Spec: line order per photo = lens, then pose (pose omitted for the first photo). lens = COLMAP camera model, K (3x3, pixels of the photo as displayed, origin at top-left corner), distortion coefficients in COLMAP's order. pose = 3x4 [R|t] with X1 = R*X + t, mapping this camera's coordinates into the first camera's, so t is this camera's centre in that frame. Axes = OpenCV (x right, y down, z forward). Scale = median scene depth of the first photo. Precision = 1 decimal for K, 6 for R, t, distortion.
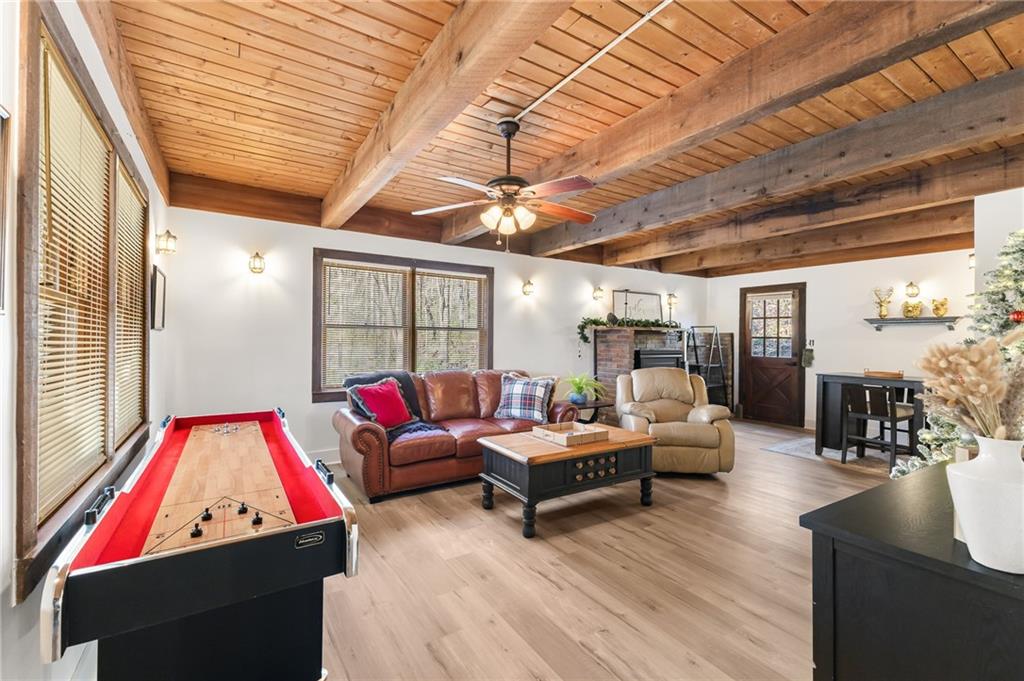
lens RADIAL K [[445.2, 0, 511.9], [0, 445.2, 341.3], [0, 0, 1]] dist [0.000023, -0.000008]
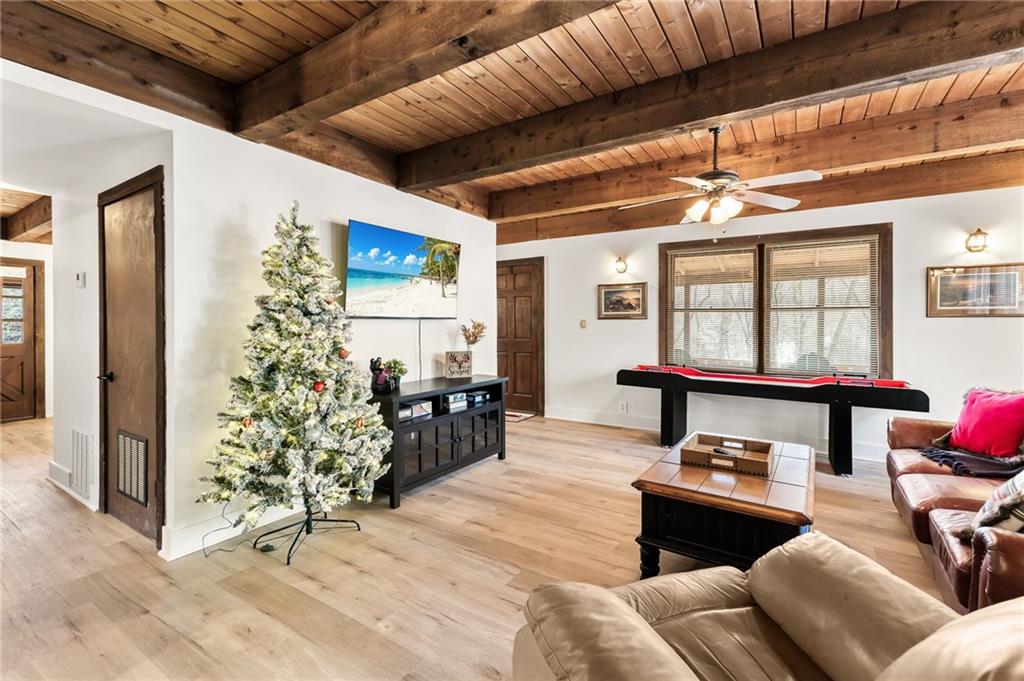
lens RADIAL K [[445.2, 0, 515.4], [0, 445.2, 332.0], [0, 0, 1]] dist [0.000023, -0.000008]
pose [[-0.912965, 0.000306, -0.408037, 1.177888], [-0.002394, 0.999978, 0.006106, 0.022363], [0.408030, 0.006552, -0.912945, 2.424537]]
